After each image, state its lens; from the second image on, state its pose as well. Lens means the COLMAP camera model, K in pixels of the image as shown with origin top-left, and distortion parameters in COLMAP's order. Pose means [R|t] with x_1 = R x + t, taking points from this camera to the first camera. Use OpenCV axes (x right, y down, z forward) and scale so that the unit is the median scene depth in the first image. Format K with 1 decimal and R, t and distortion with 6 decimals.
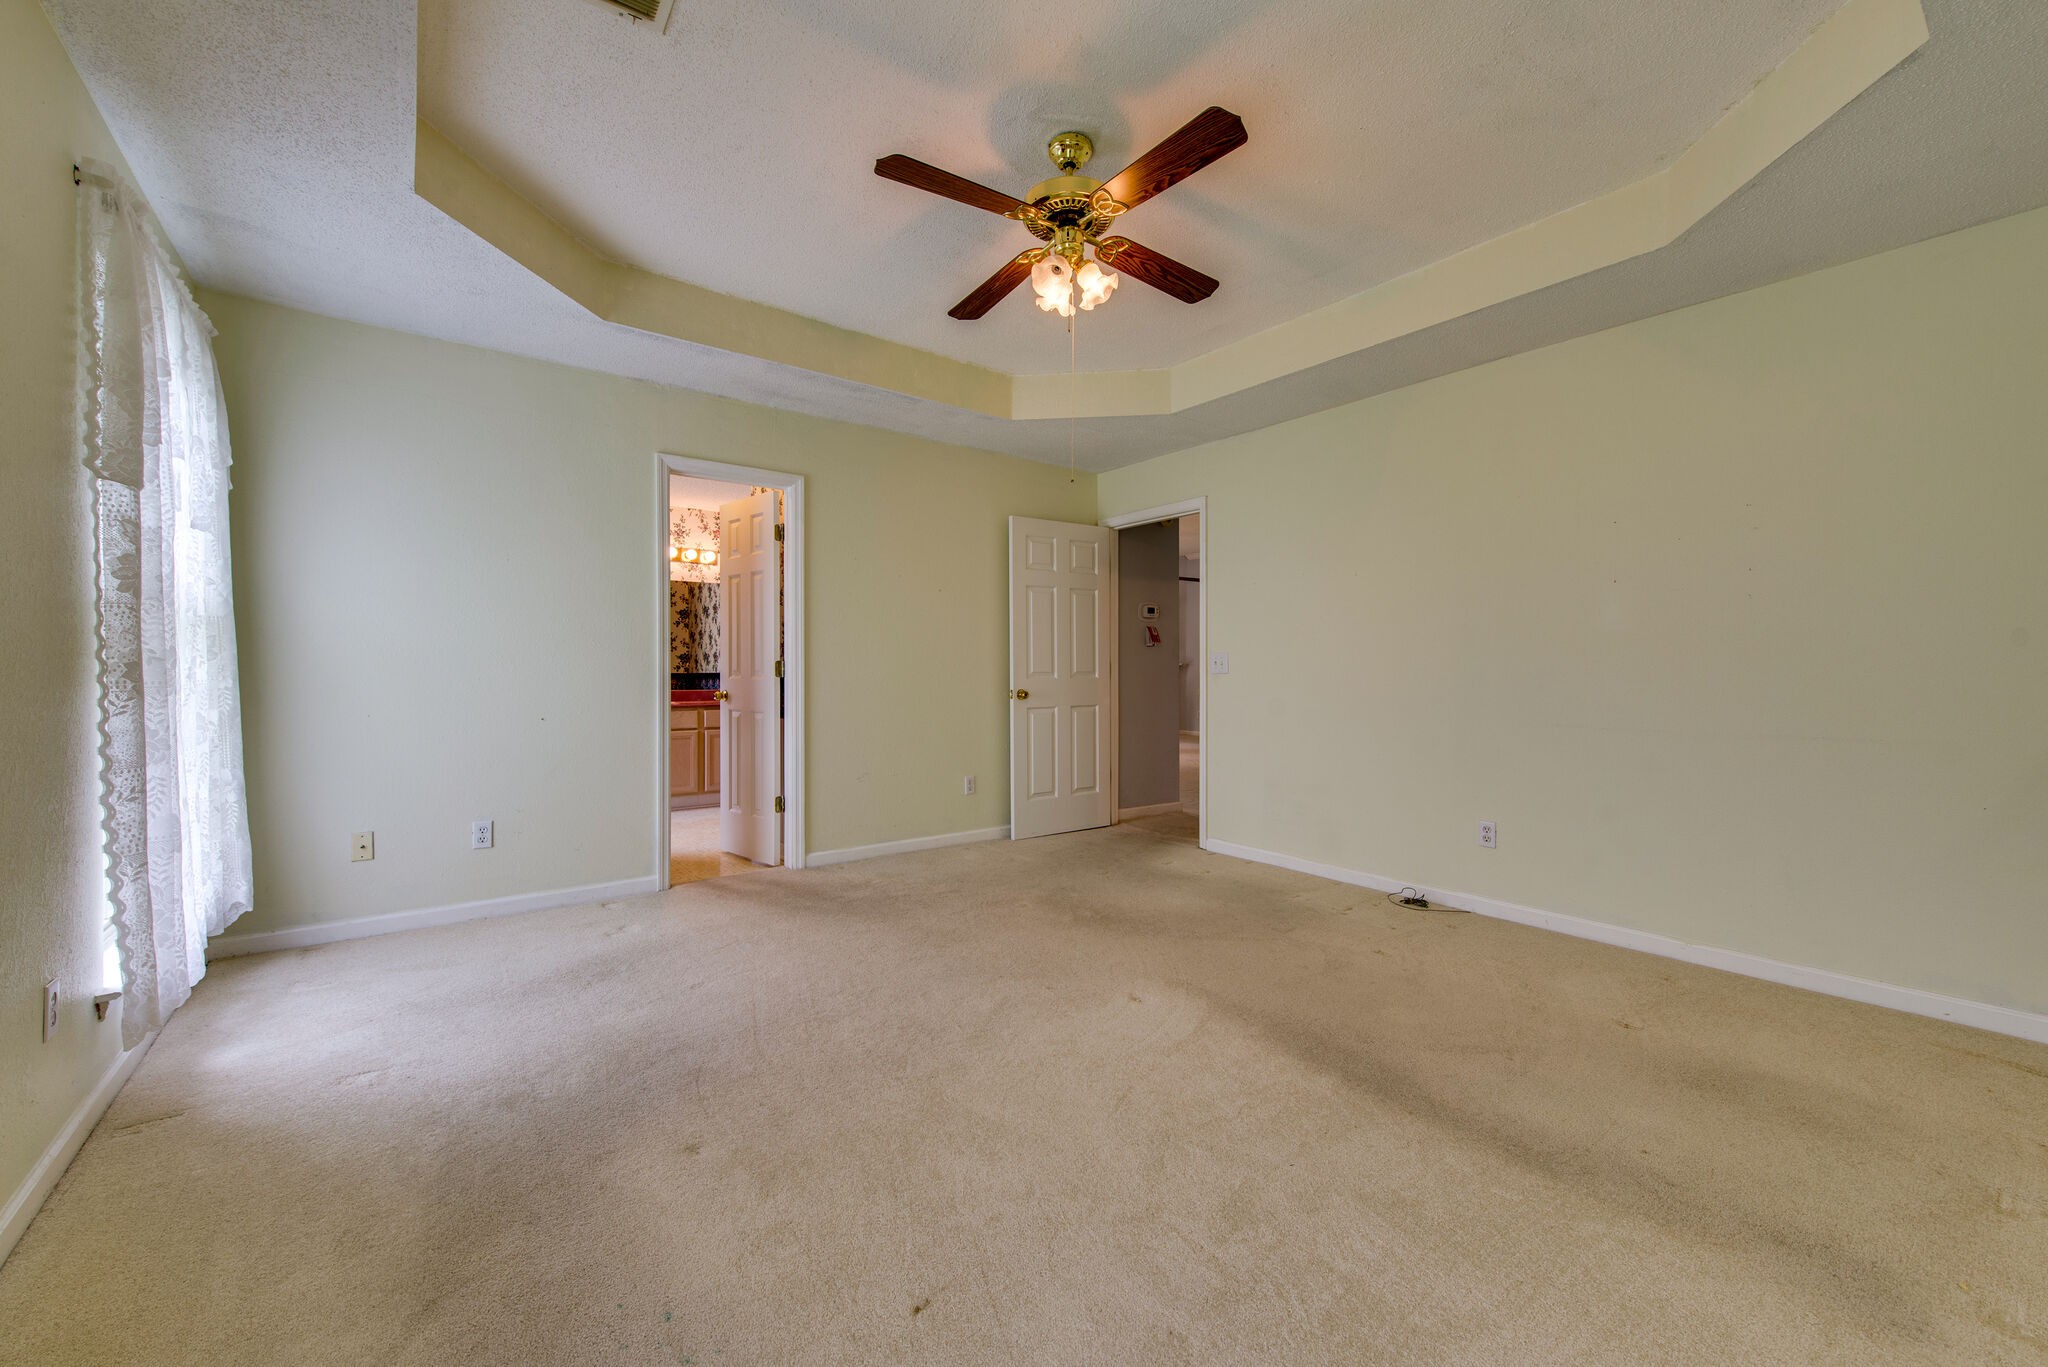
lens RADIAL K [[810.9, 0, 1023.3], [0, 810.9, 679.3], [0, 0, 1]] dist [0.001014, -0.000301]
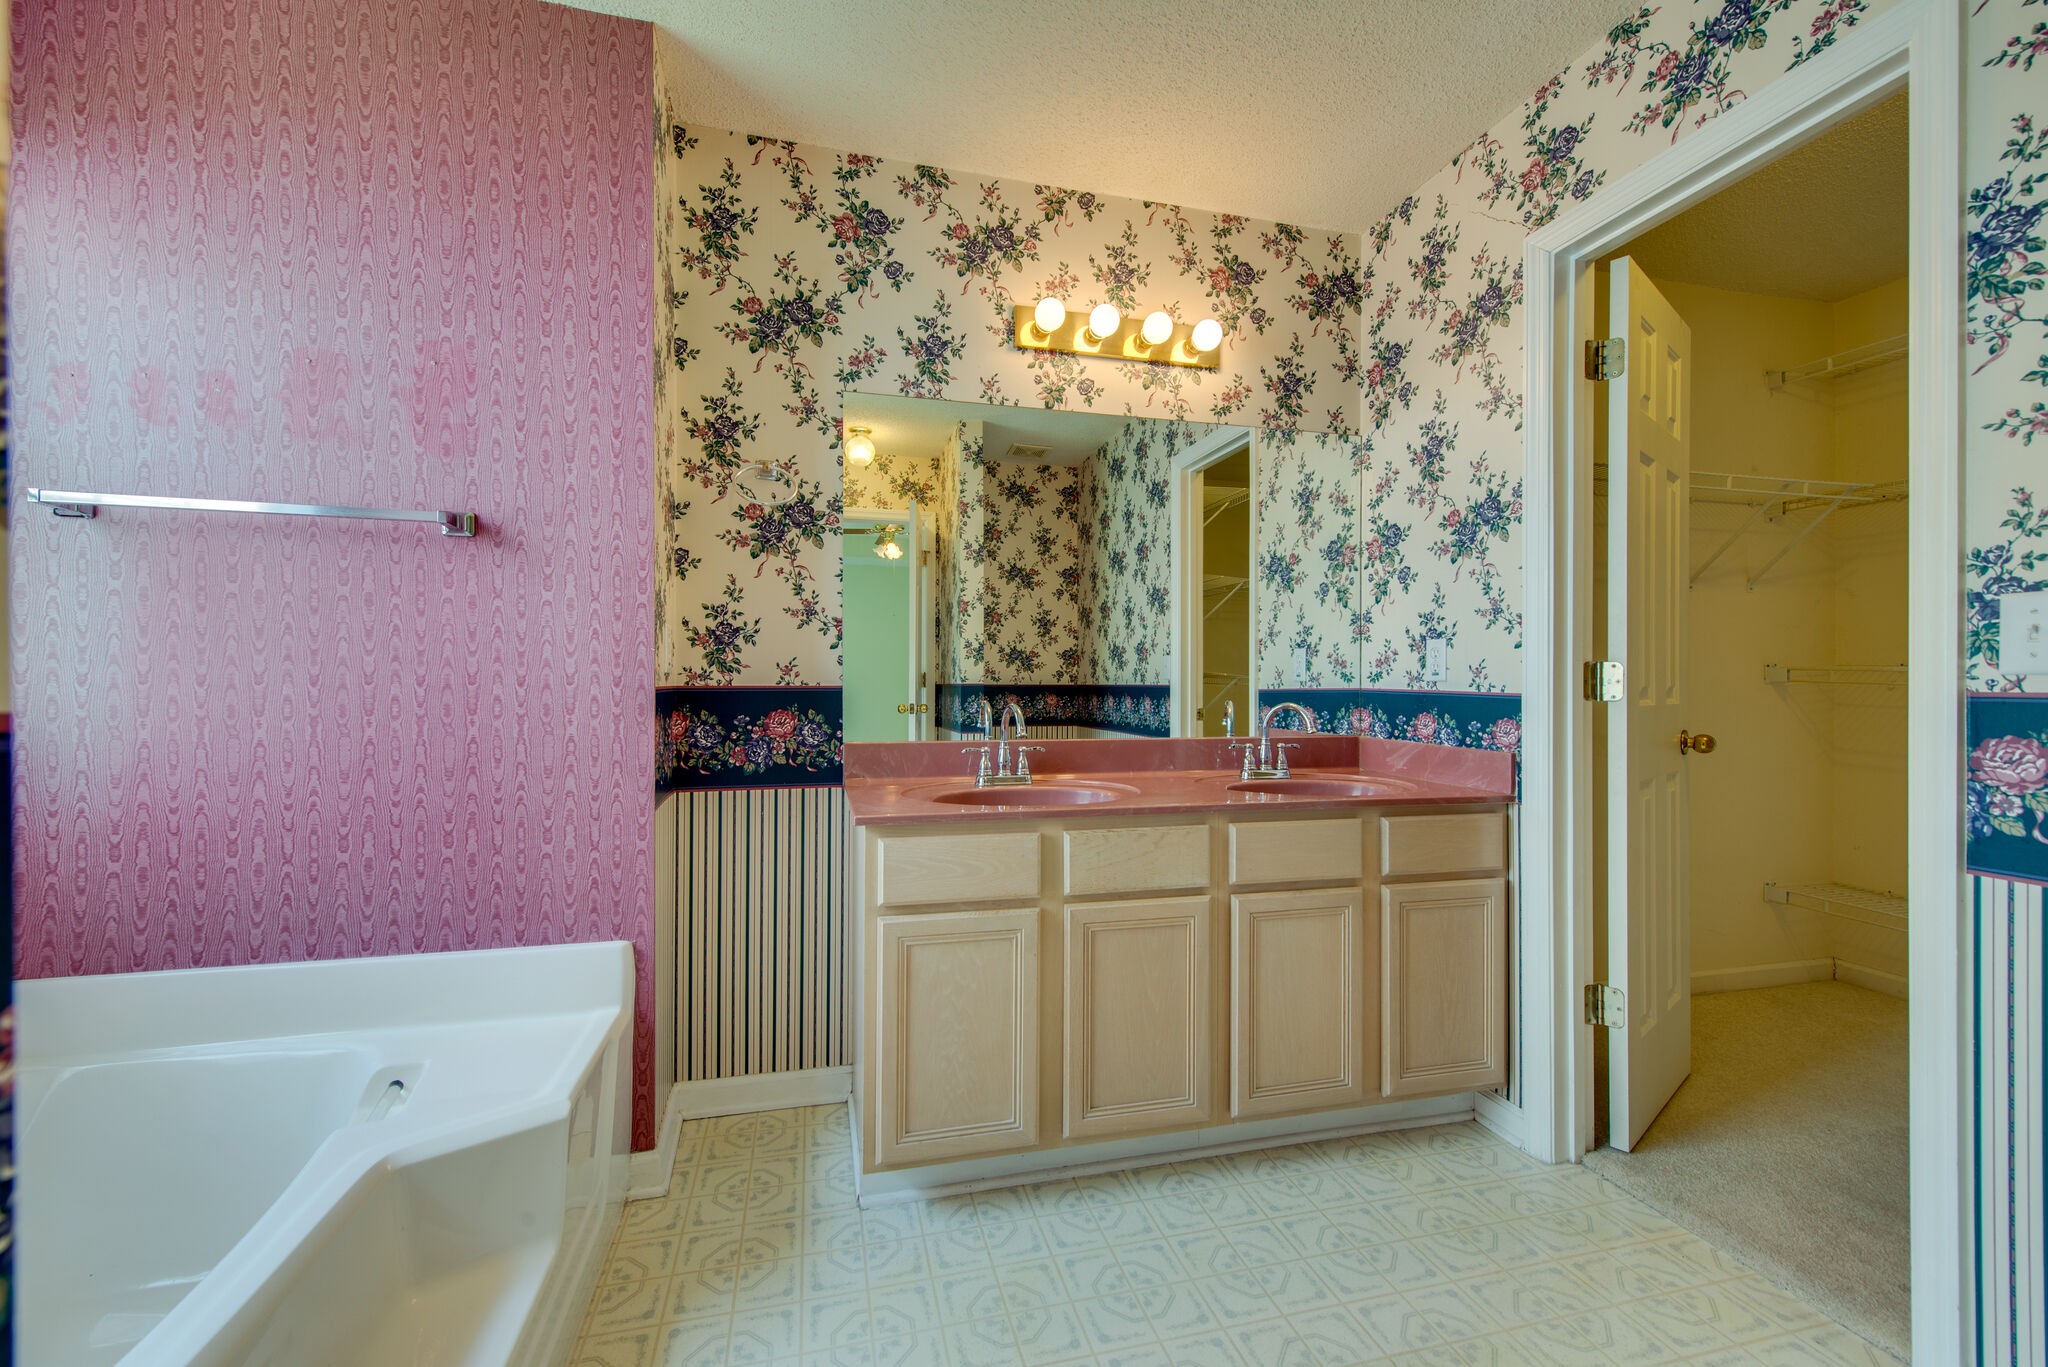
lens RADIAL K [[810.9, 0, 1023.3], [0, 810.9, 679.3], [0, 0, 1]] dist [0.001014, -0.000301]
pose [[0.924266, 0.004440, -0.381722, -0.260842], [-0.009653, 0.999884, -0.011743, -0.004905], [0.381626, 0.014538, 0.924202, 0.529486]]
